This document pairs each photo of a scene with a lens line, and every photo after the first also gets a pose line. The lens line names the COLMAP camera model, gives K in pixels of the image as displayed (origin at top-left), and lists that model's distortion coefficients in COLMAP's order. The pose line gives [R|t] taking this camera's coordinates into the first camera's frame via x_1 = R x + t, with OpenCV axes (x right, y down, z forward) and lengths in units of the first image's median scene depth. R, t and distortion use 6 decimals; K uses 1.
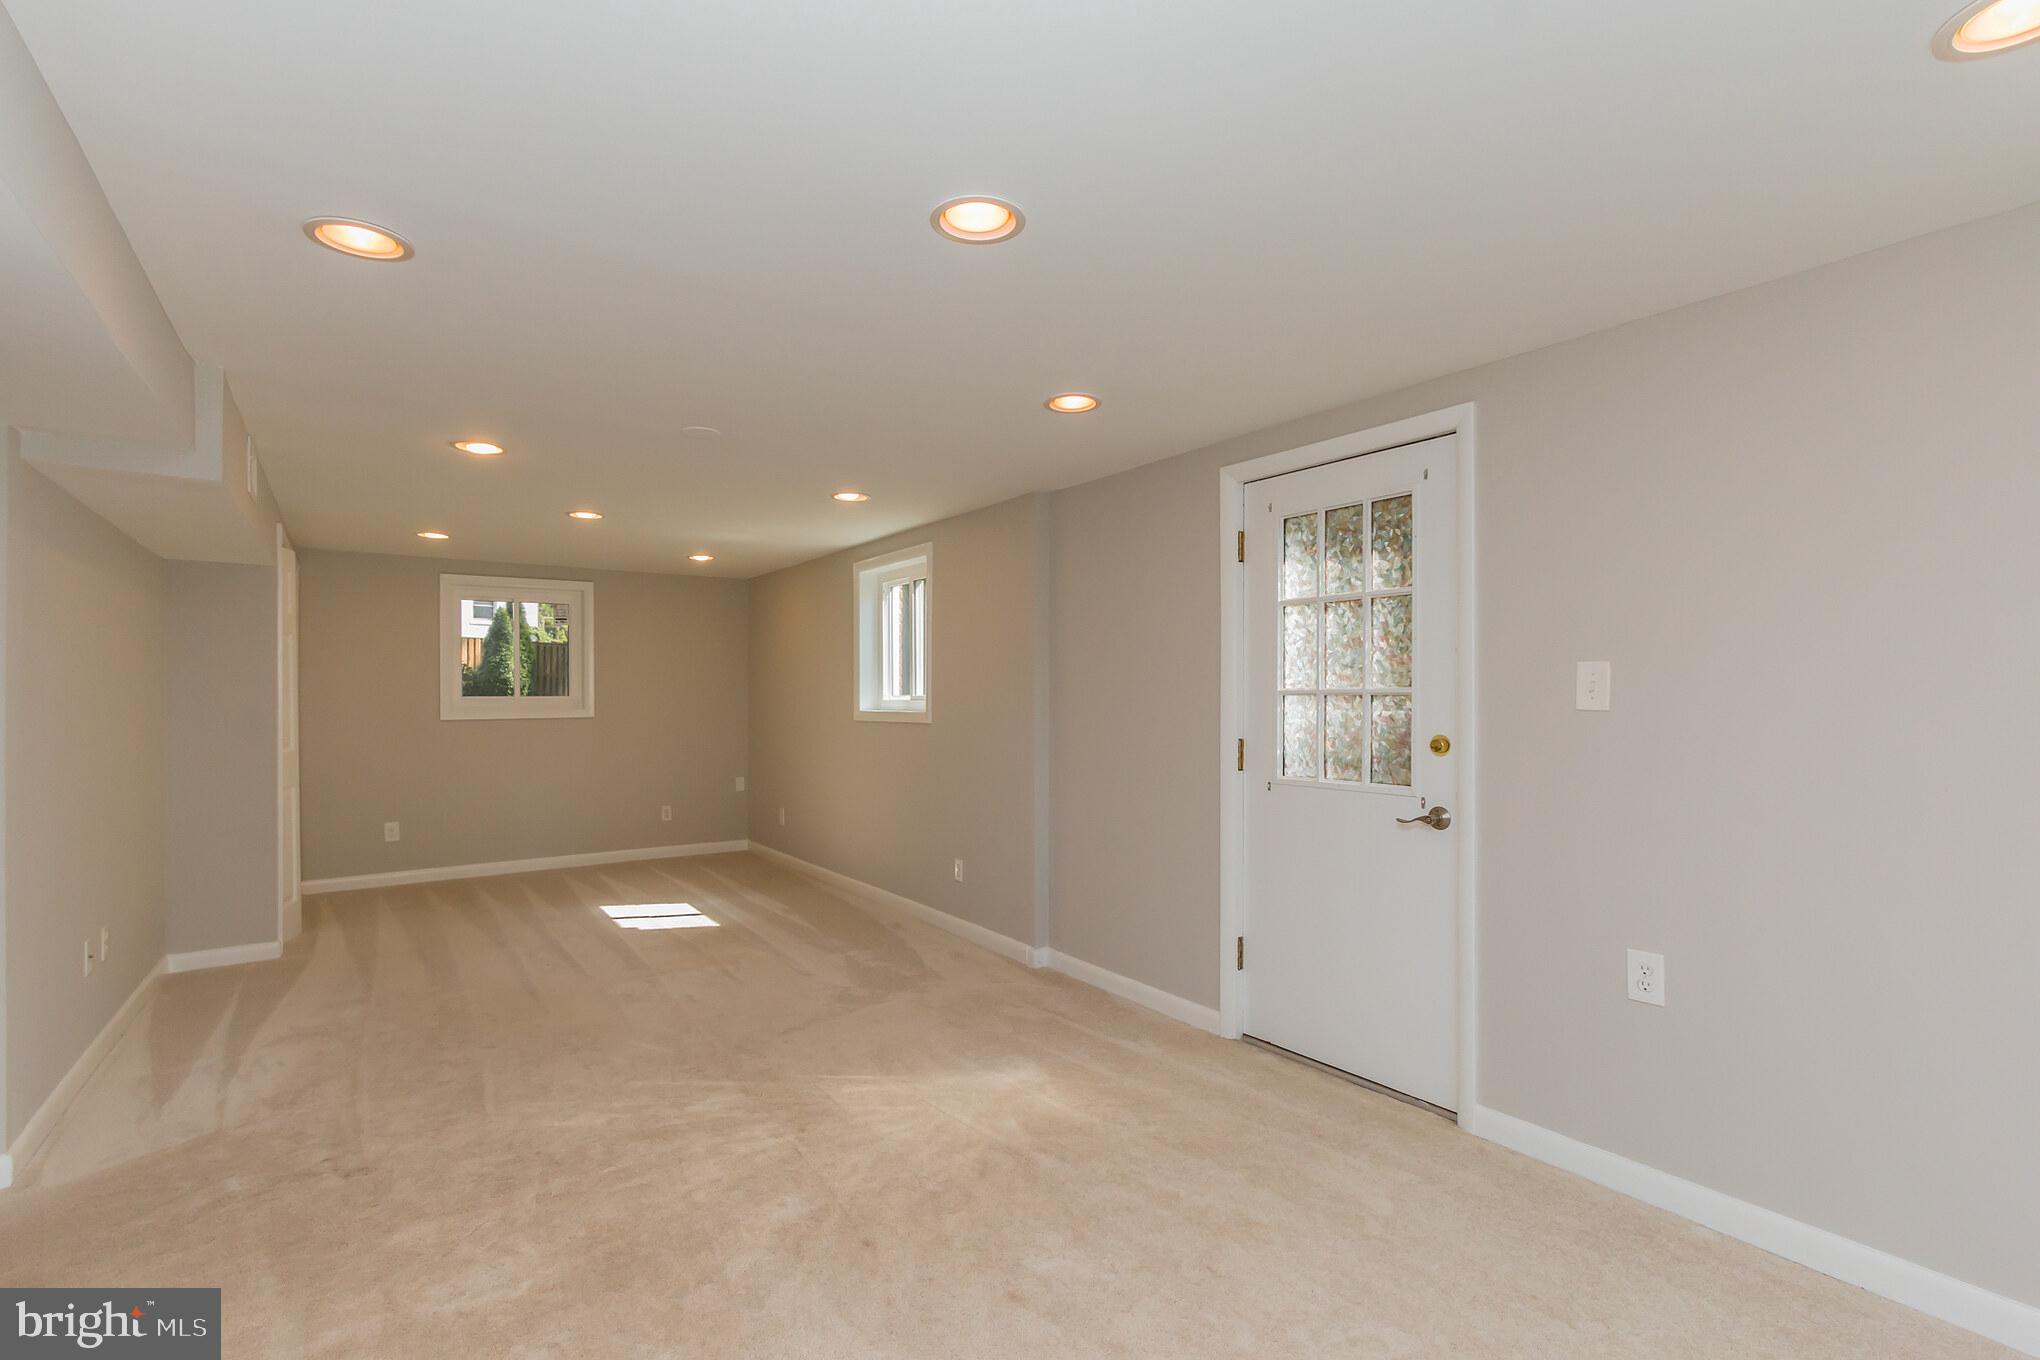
lens RADIAL K [[924.3, 0, 1024.8], [0, 924.3, 692.6], [0, 0, 1]] dist [0.001253, 0.000218]
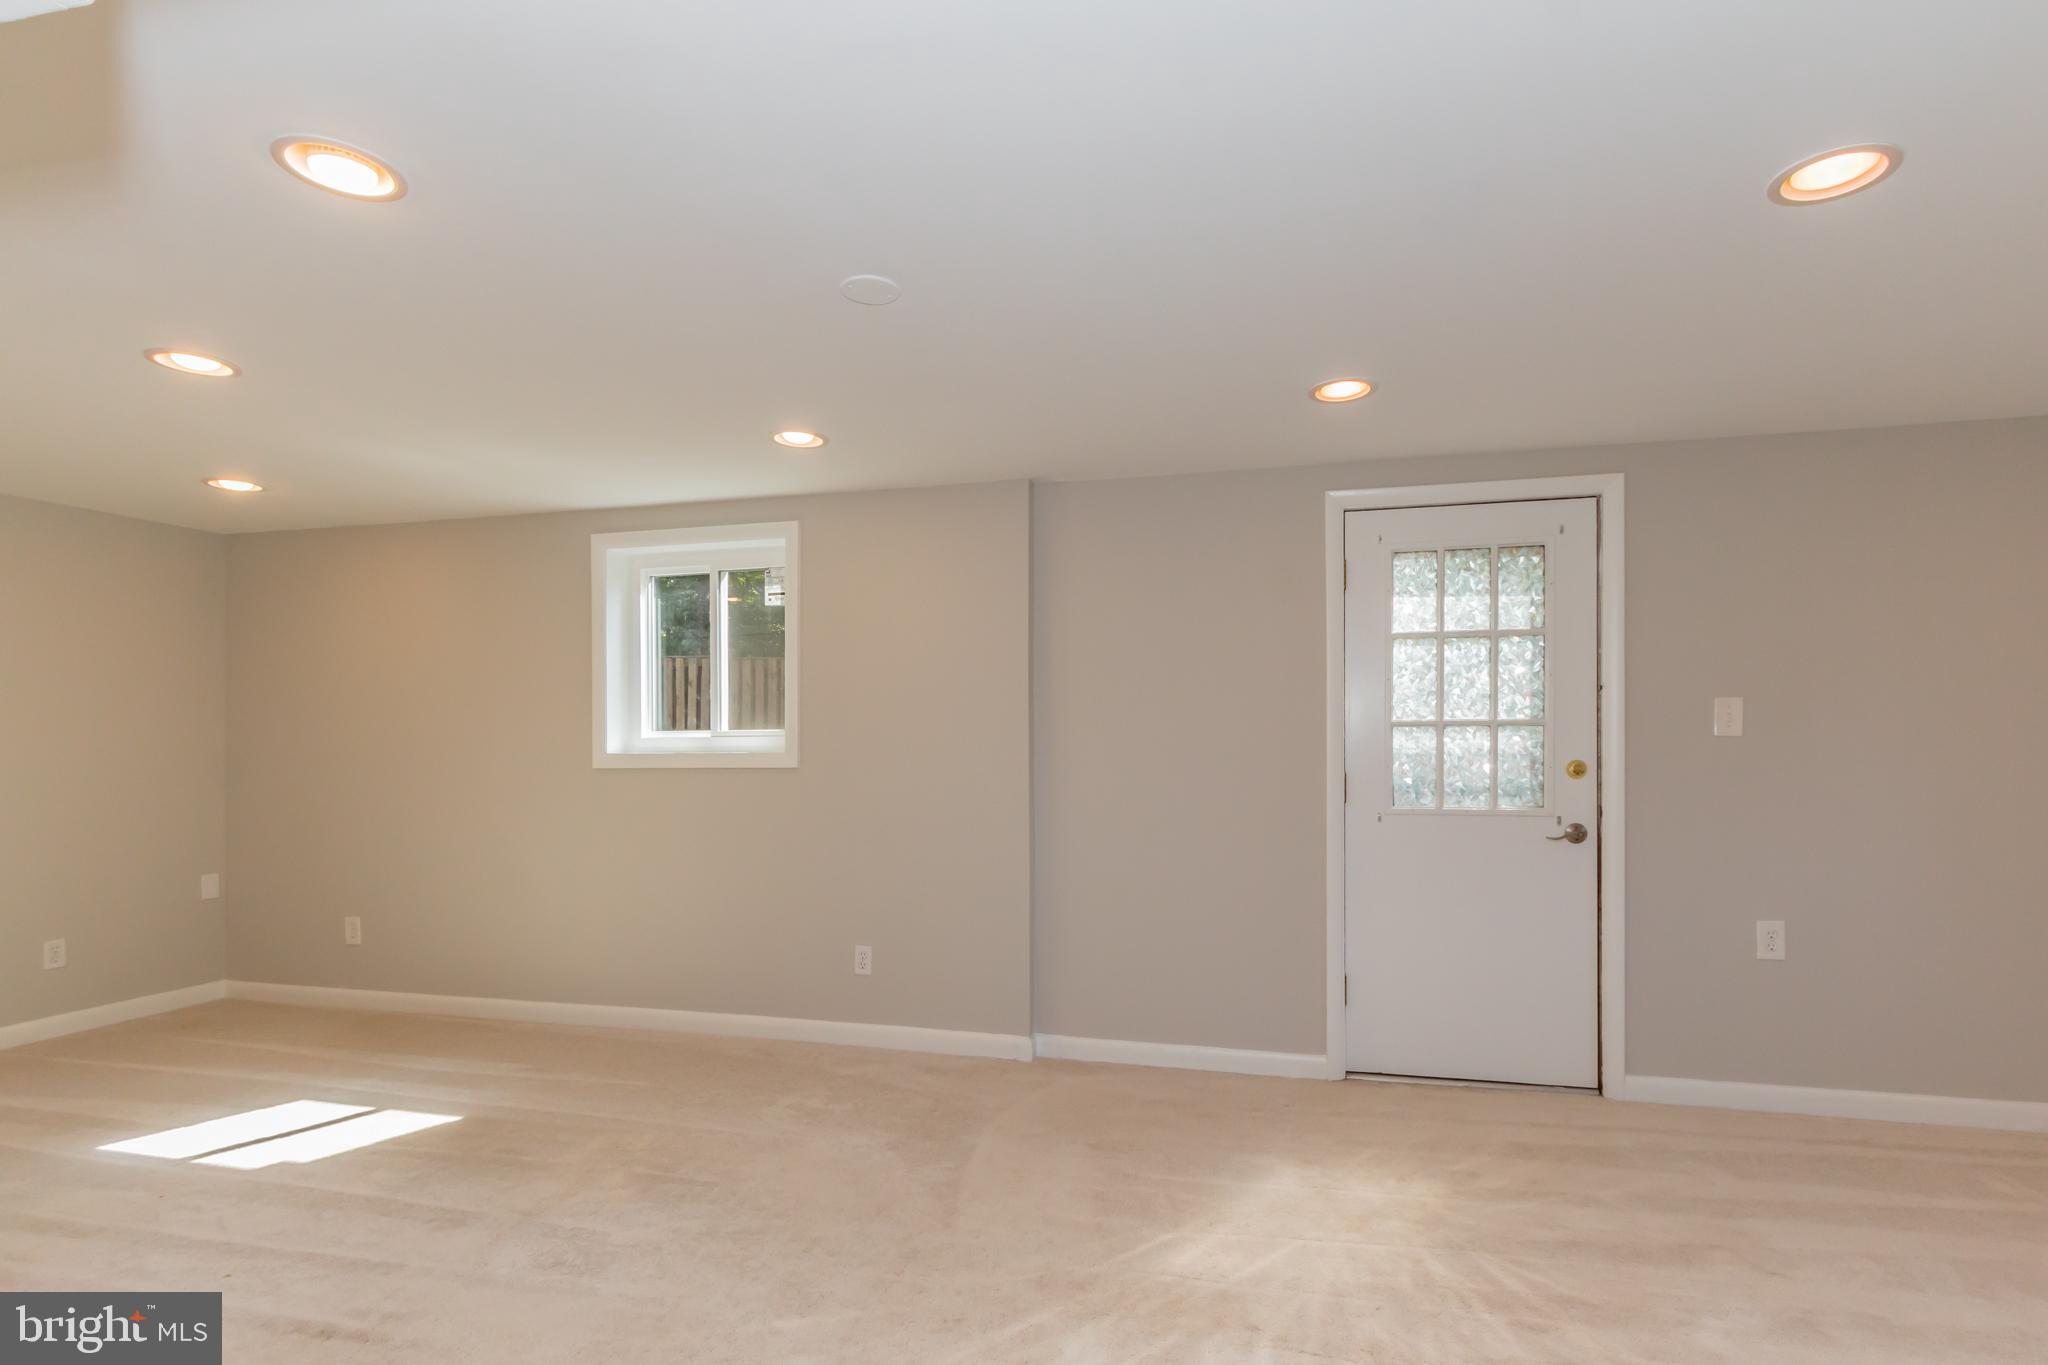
lens RADIAL K [[987.3, 0, 1024.1], [0, 987.3, 722.4], [0, 0, 1]] dist [0.001678, -0.000340]
pose [[0.762591, 0.000201, 0.646881, -0.700485], [0.003956, 0.999980, -0.004975, 0.002301], [-0.646869, 0.006353, 0.762575, 0.418458]]
